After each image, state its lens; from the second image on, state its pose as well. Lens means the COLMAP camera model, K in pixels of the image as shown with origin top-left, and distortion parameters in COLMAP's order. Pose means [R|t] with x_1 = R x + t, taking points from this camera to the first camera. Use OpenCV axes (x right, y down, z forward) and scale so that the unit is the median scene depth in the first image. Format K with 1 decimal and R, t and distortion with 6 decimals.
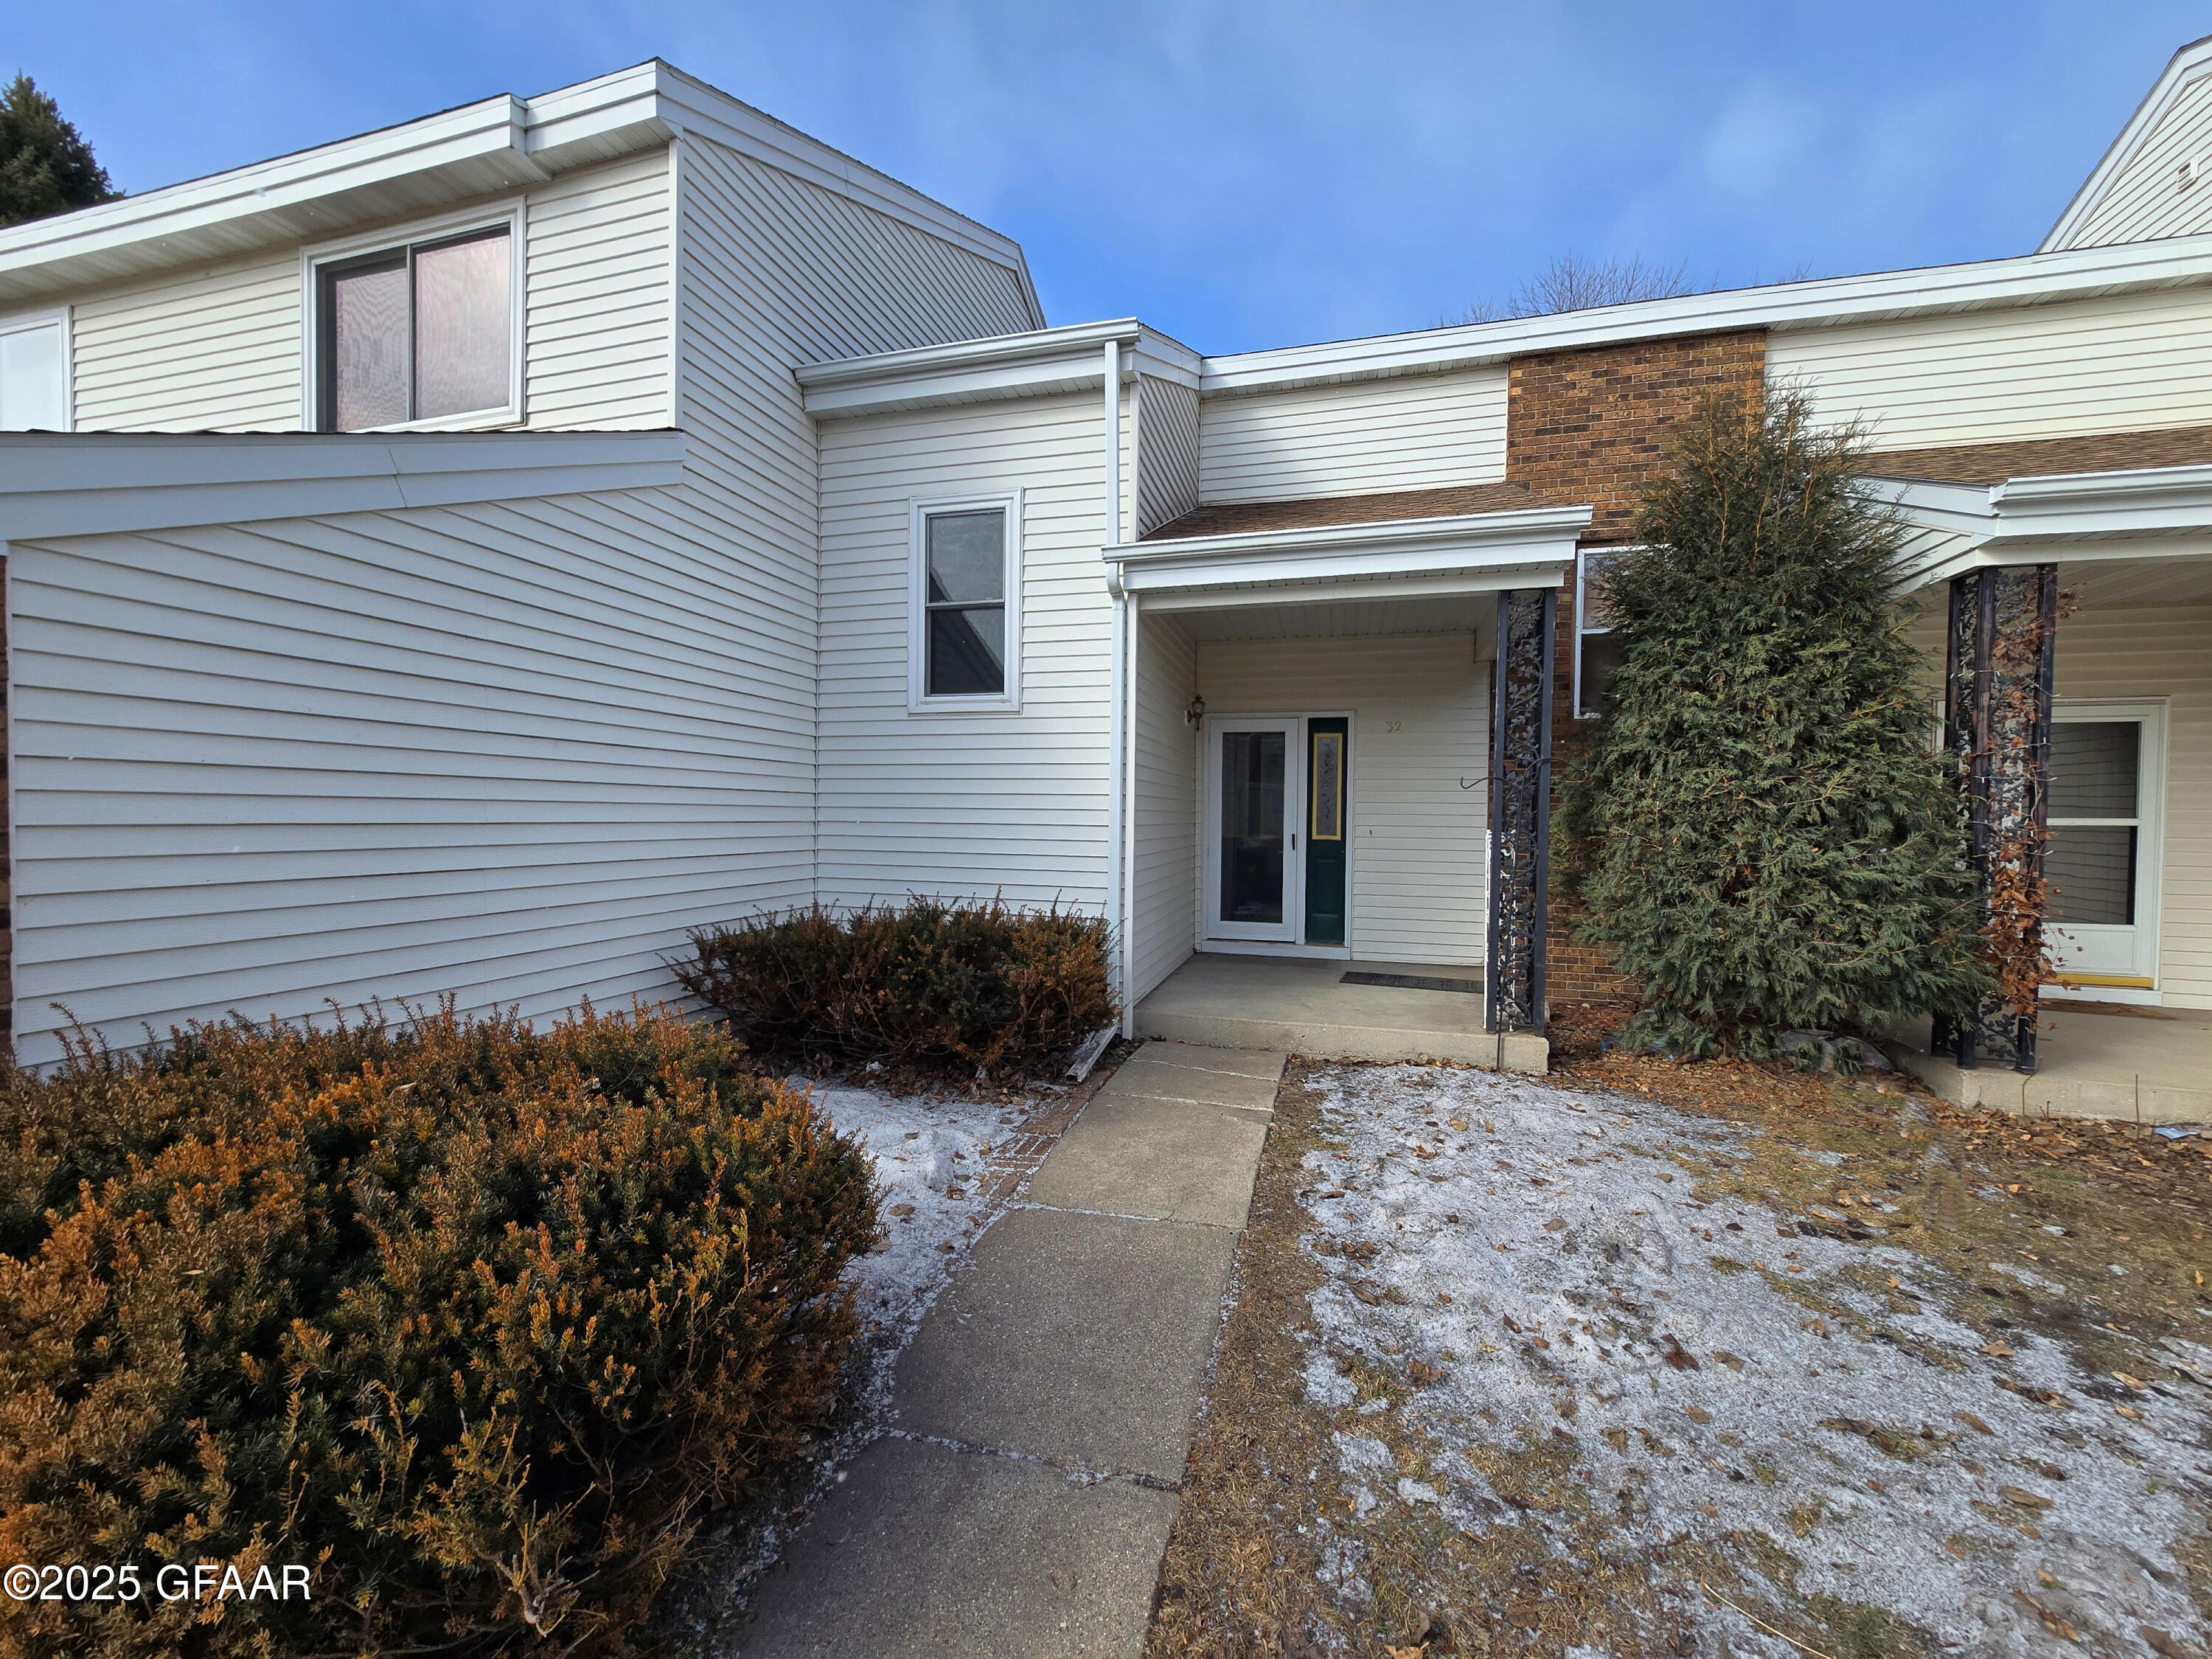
lens RADIAL K [[899.6, 0, 1099.9], [0, 899.6, 829.3], [0, 0, 1]] dist [-0.000143, 0.000317]
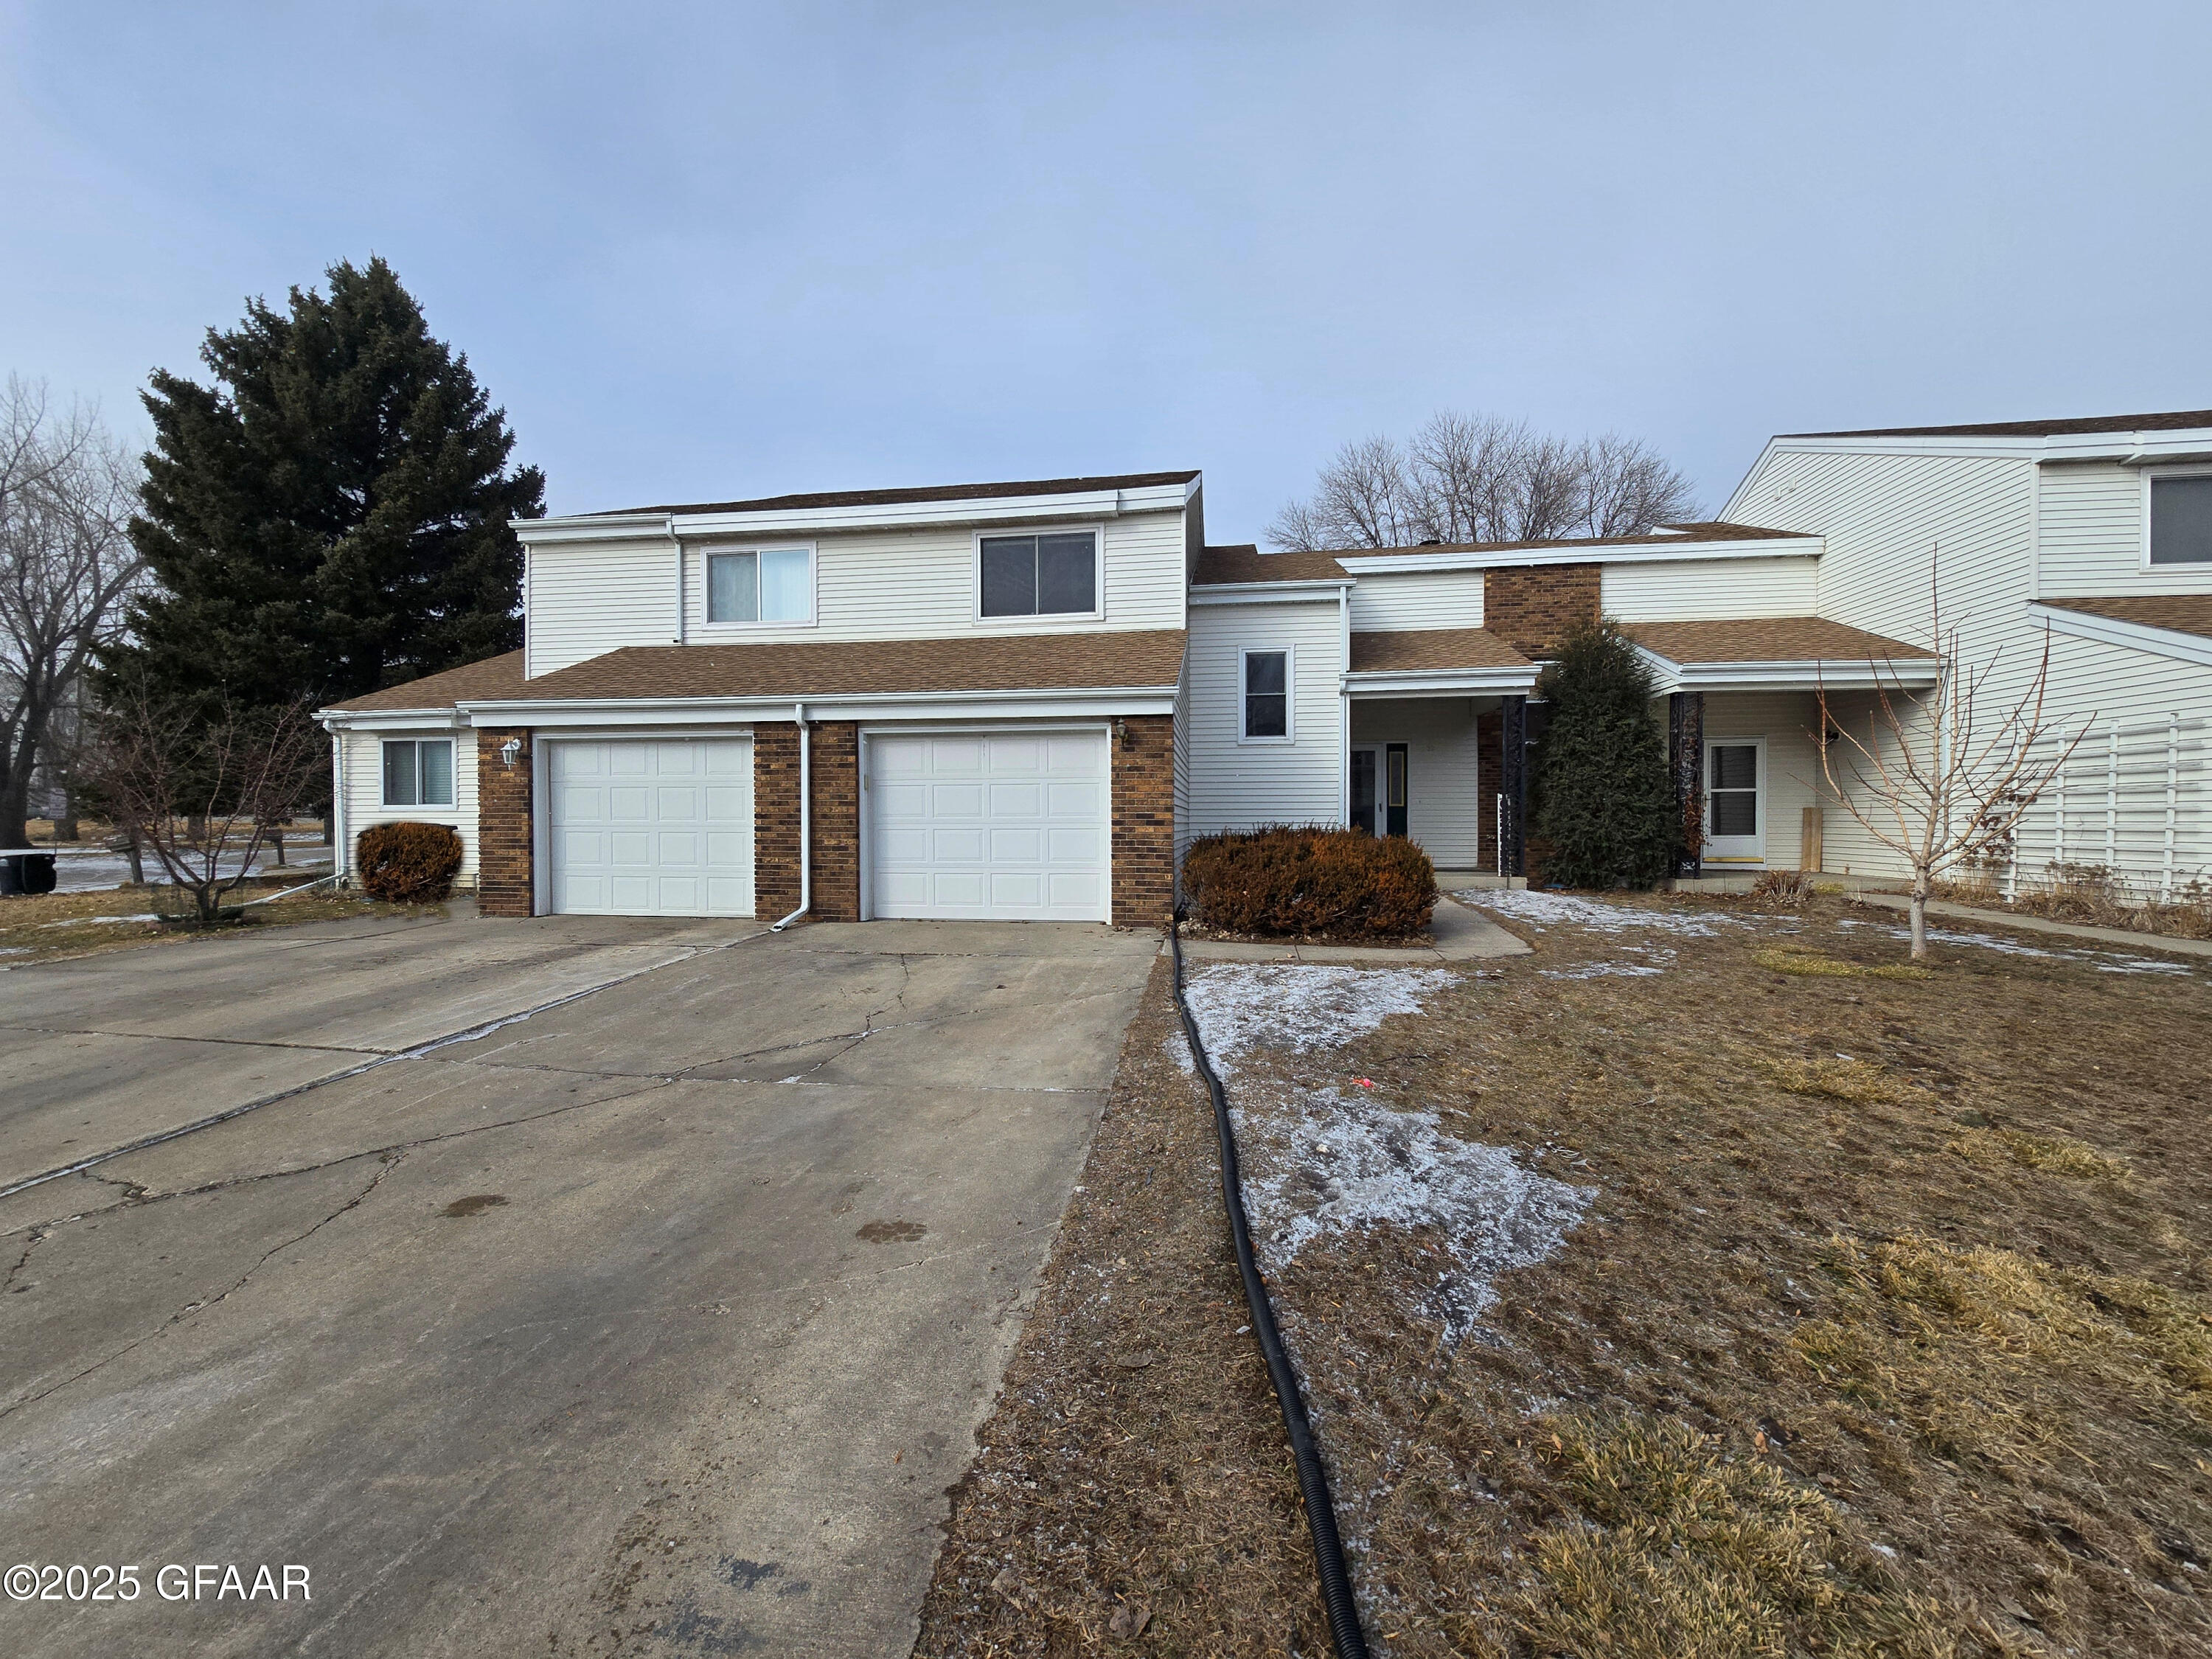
lens RADIAL K [[870.5, 0, 1106.0], [0, 870.5, 829.5], [0, 0, 1]] dist [0.000402, 0.000049]
pose [[0.992696, -0.015473, 0.119643, -0.931588], [0.016324, 0.999848, -0.006135, 0.097835], [-0.119530, 0.008044, 0.992798, -1.236098]]
